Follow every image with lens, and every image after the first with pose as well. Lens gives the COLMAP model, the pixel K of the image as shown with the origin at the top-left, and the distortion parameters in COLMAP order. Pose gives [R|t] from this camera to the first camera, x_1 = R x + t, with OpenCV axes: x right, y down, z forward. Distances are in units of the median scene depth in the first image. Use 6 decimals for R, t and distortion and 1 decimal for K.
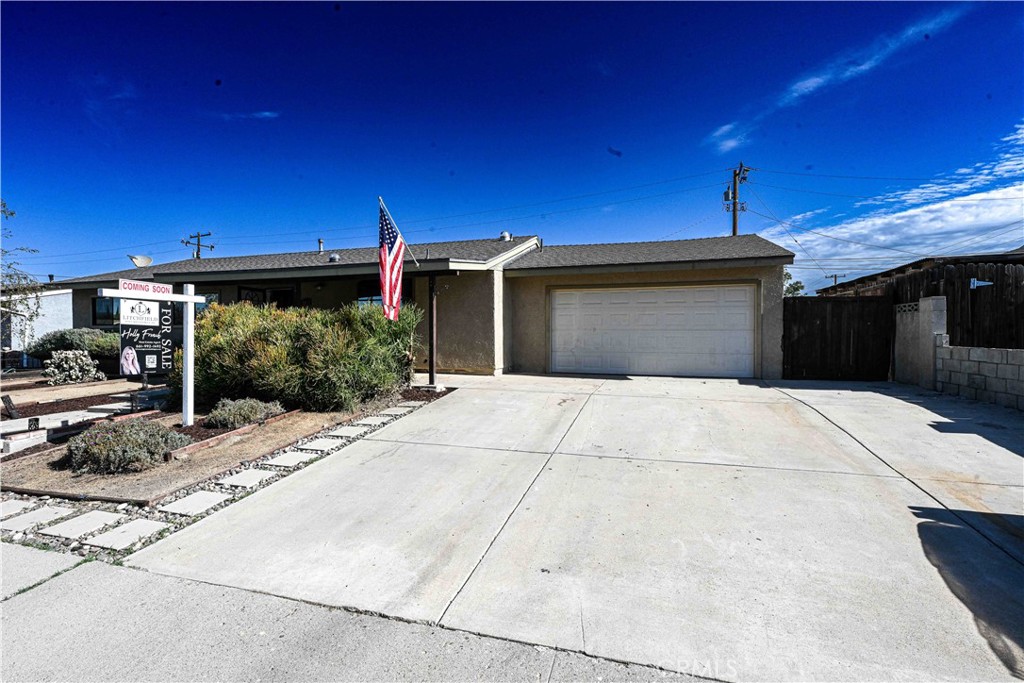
lens RADIAL K [[447.1, 0, 514.0], [0, 447.1, 343.0], [0, 0, 1]] dist [-0.001391, 0.000064]
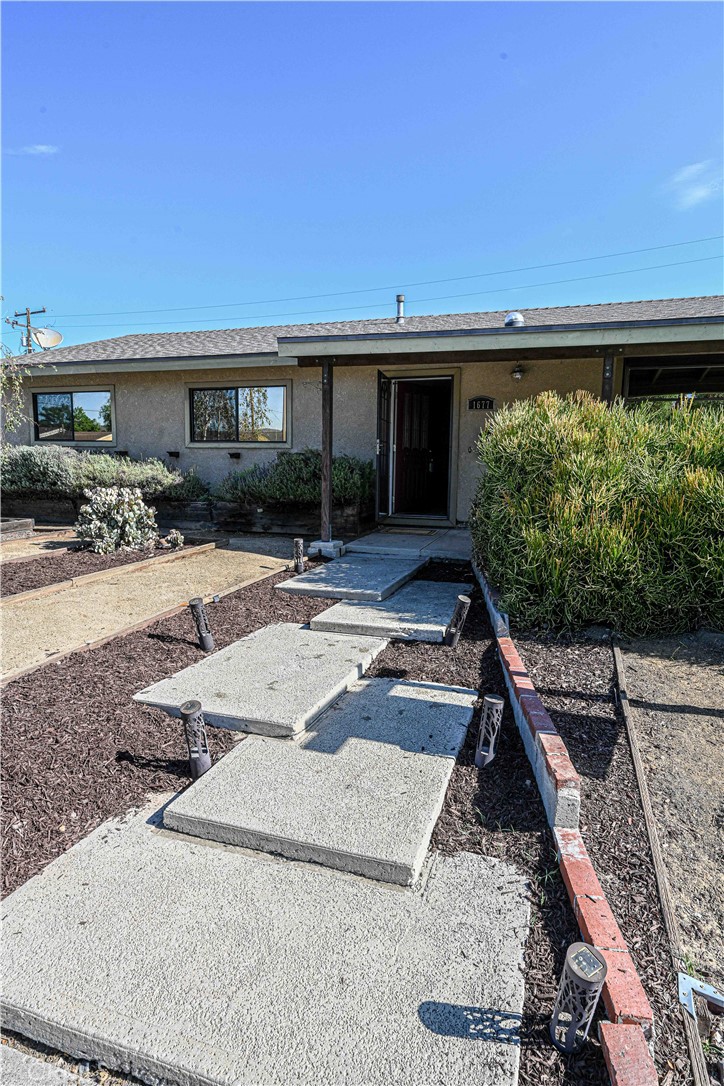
lens RADIAL K [[593.6, 0, 365.1], [0, 593.6, 543.1], [0, 0, 1]] dist [0.000204, 0.000725]
pose [[0.999211, 0.020767, -0.033851, -0.688371], [-0.016766, 0.993285, 0.114472, -0.003868], [0.036001, -0.113814, 0.992850, 0.313821]]
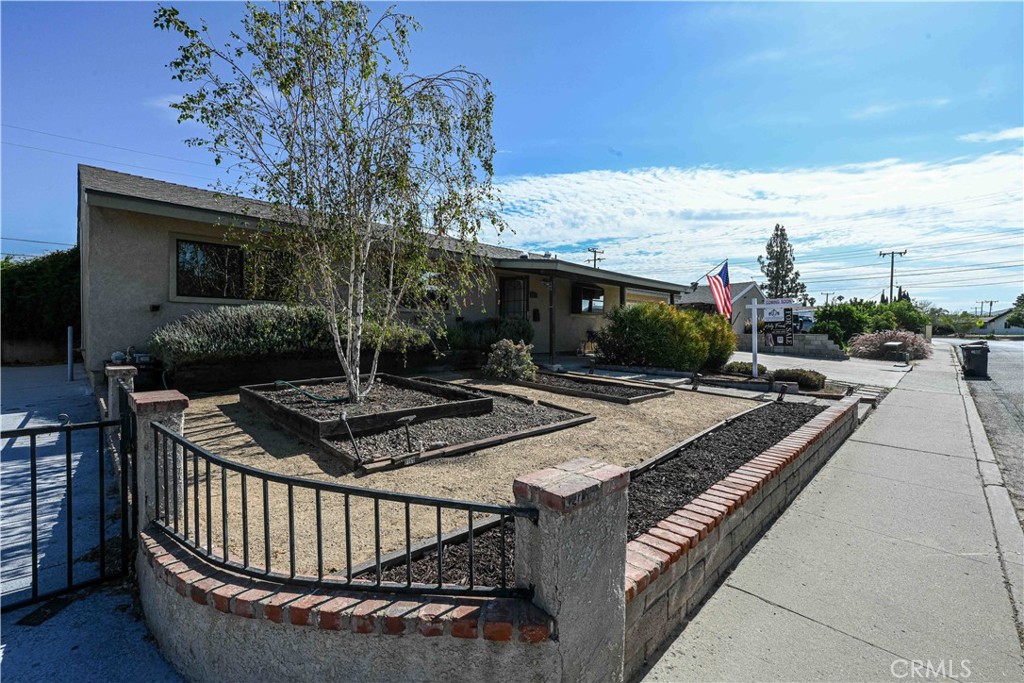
lens RADIAL K [[435.5, 0, 513.5], [0, 435.5, 337.3], [0, 0, 1]] dist [-0.006150, 0.000415]
pose [[0.467906, -0.006712, 0.883753, -1.732619], [0.002865, 0.999977, 0.006078, 0.008270], [-0.883774, -0.000311, 0.467914, 0.650504]]
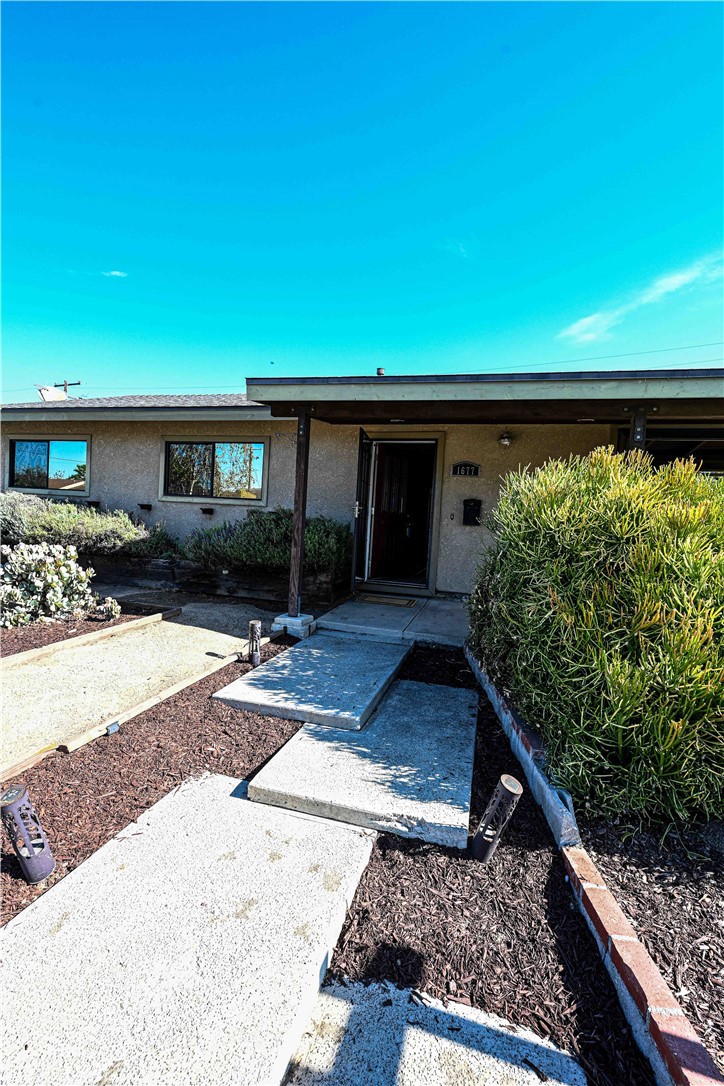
lens RADIAL K [[461.8, 0, 362.2], [0, 461.8, 545.2], [0, 0, 1]] dist [-0.006150, 0.000415]
pose [[0.998120, 0.059181, 0.015923, -0.701307], [-0.059703, 0.997616, 0.034606, -0.017812], [-0.013837, -0.035492, 0.999274, 0.555316]]
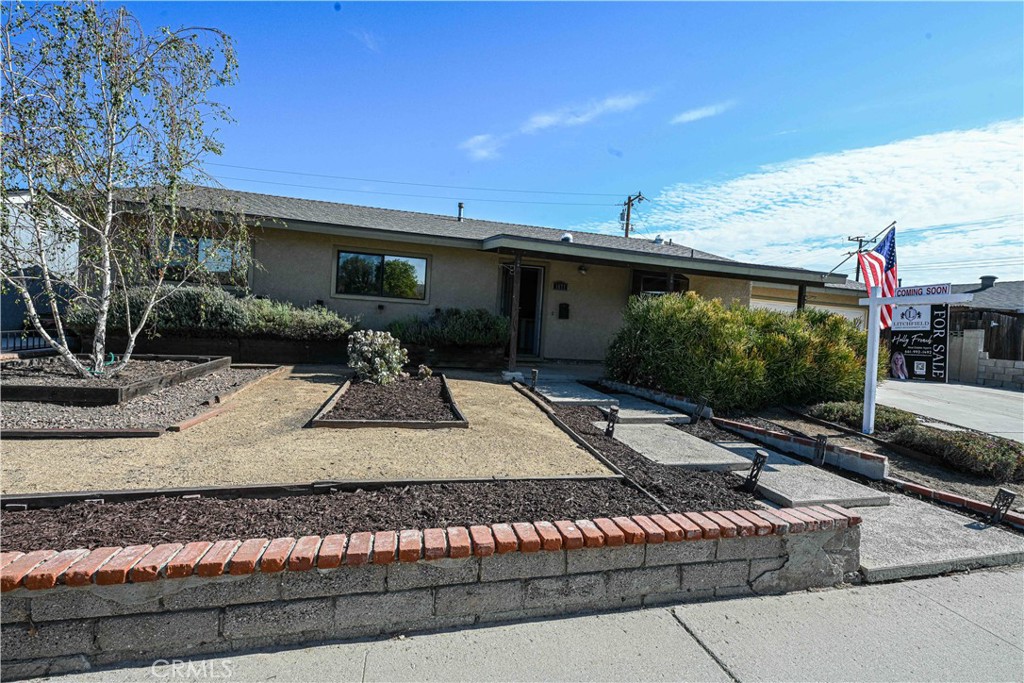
lens RADIAL K [[435.5, 0, 512.5], [0, 435.5, 349.6], [0, 0, 1]] dist [-0.006150, 0.000415]
pose [[0.861042, 0.028154, 0.507754, -1.169664], [-0.055001, 0.997765, 0.037947, 0.008090], [-0.505551, -0.060601, 0.860666, 0.357706]]
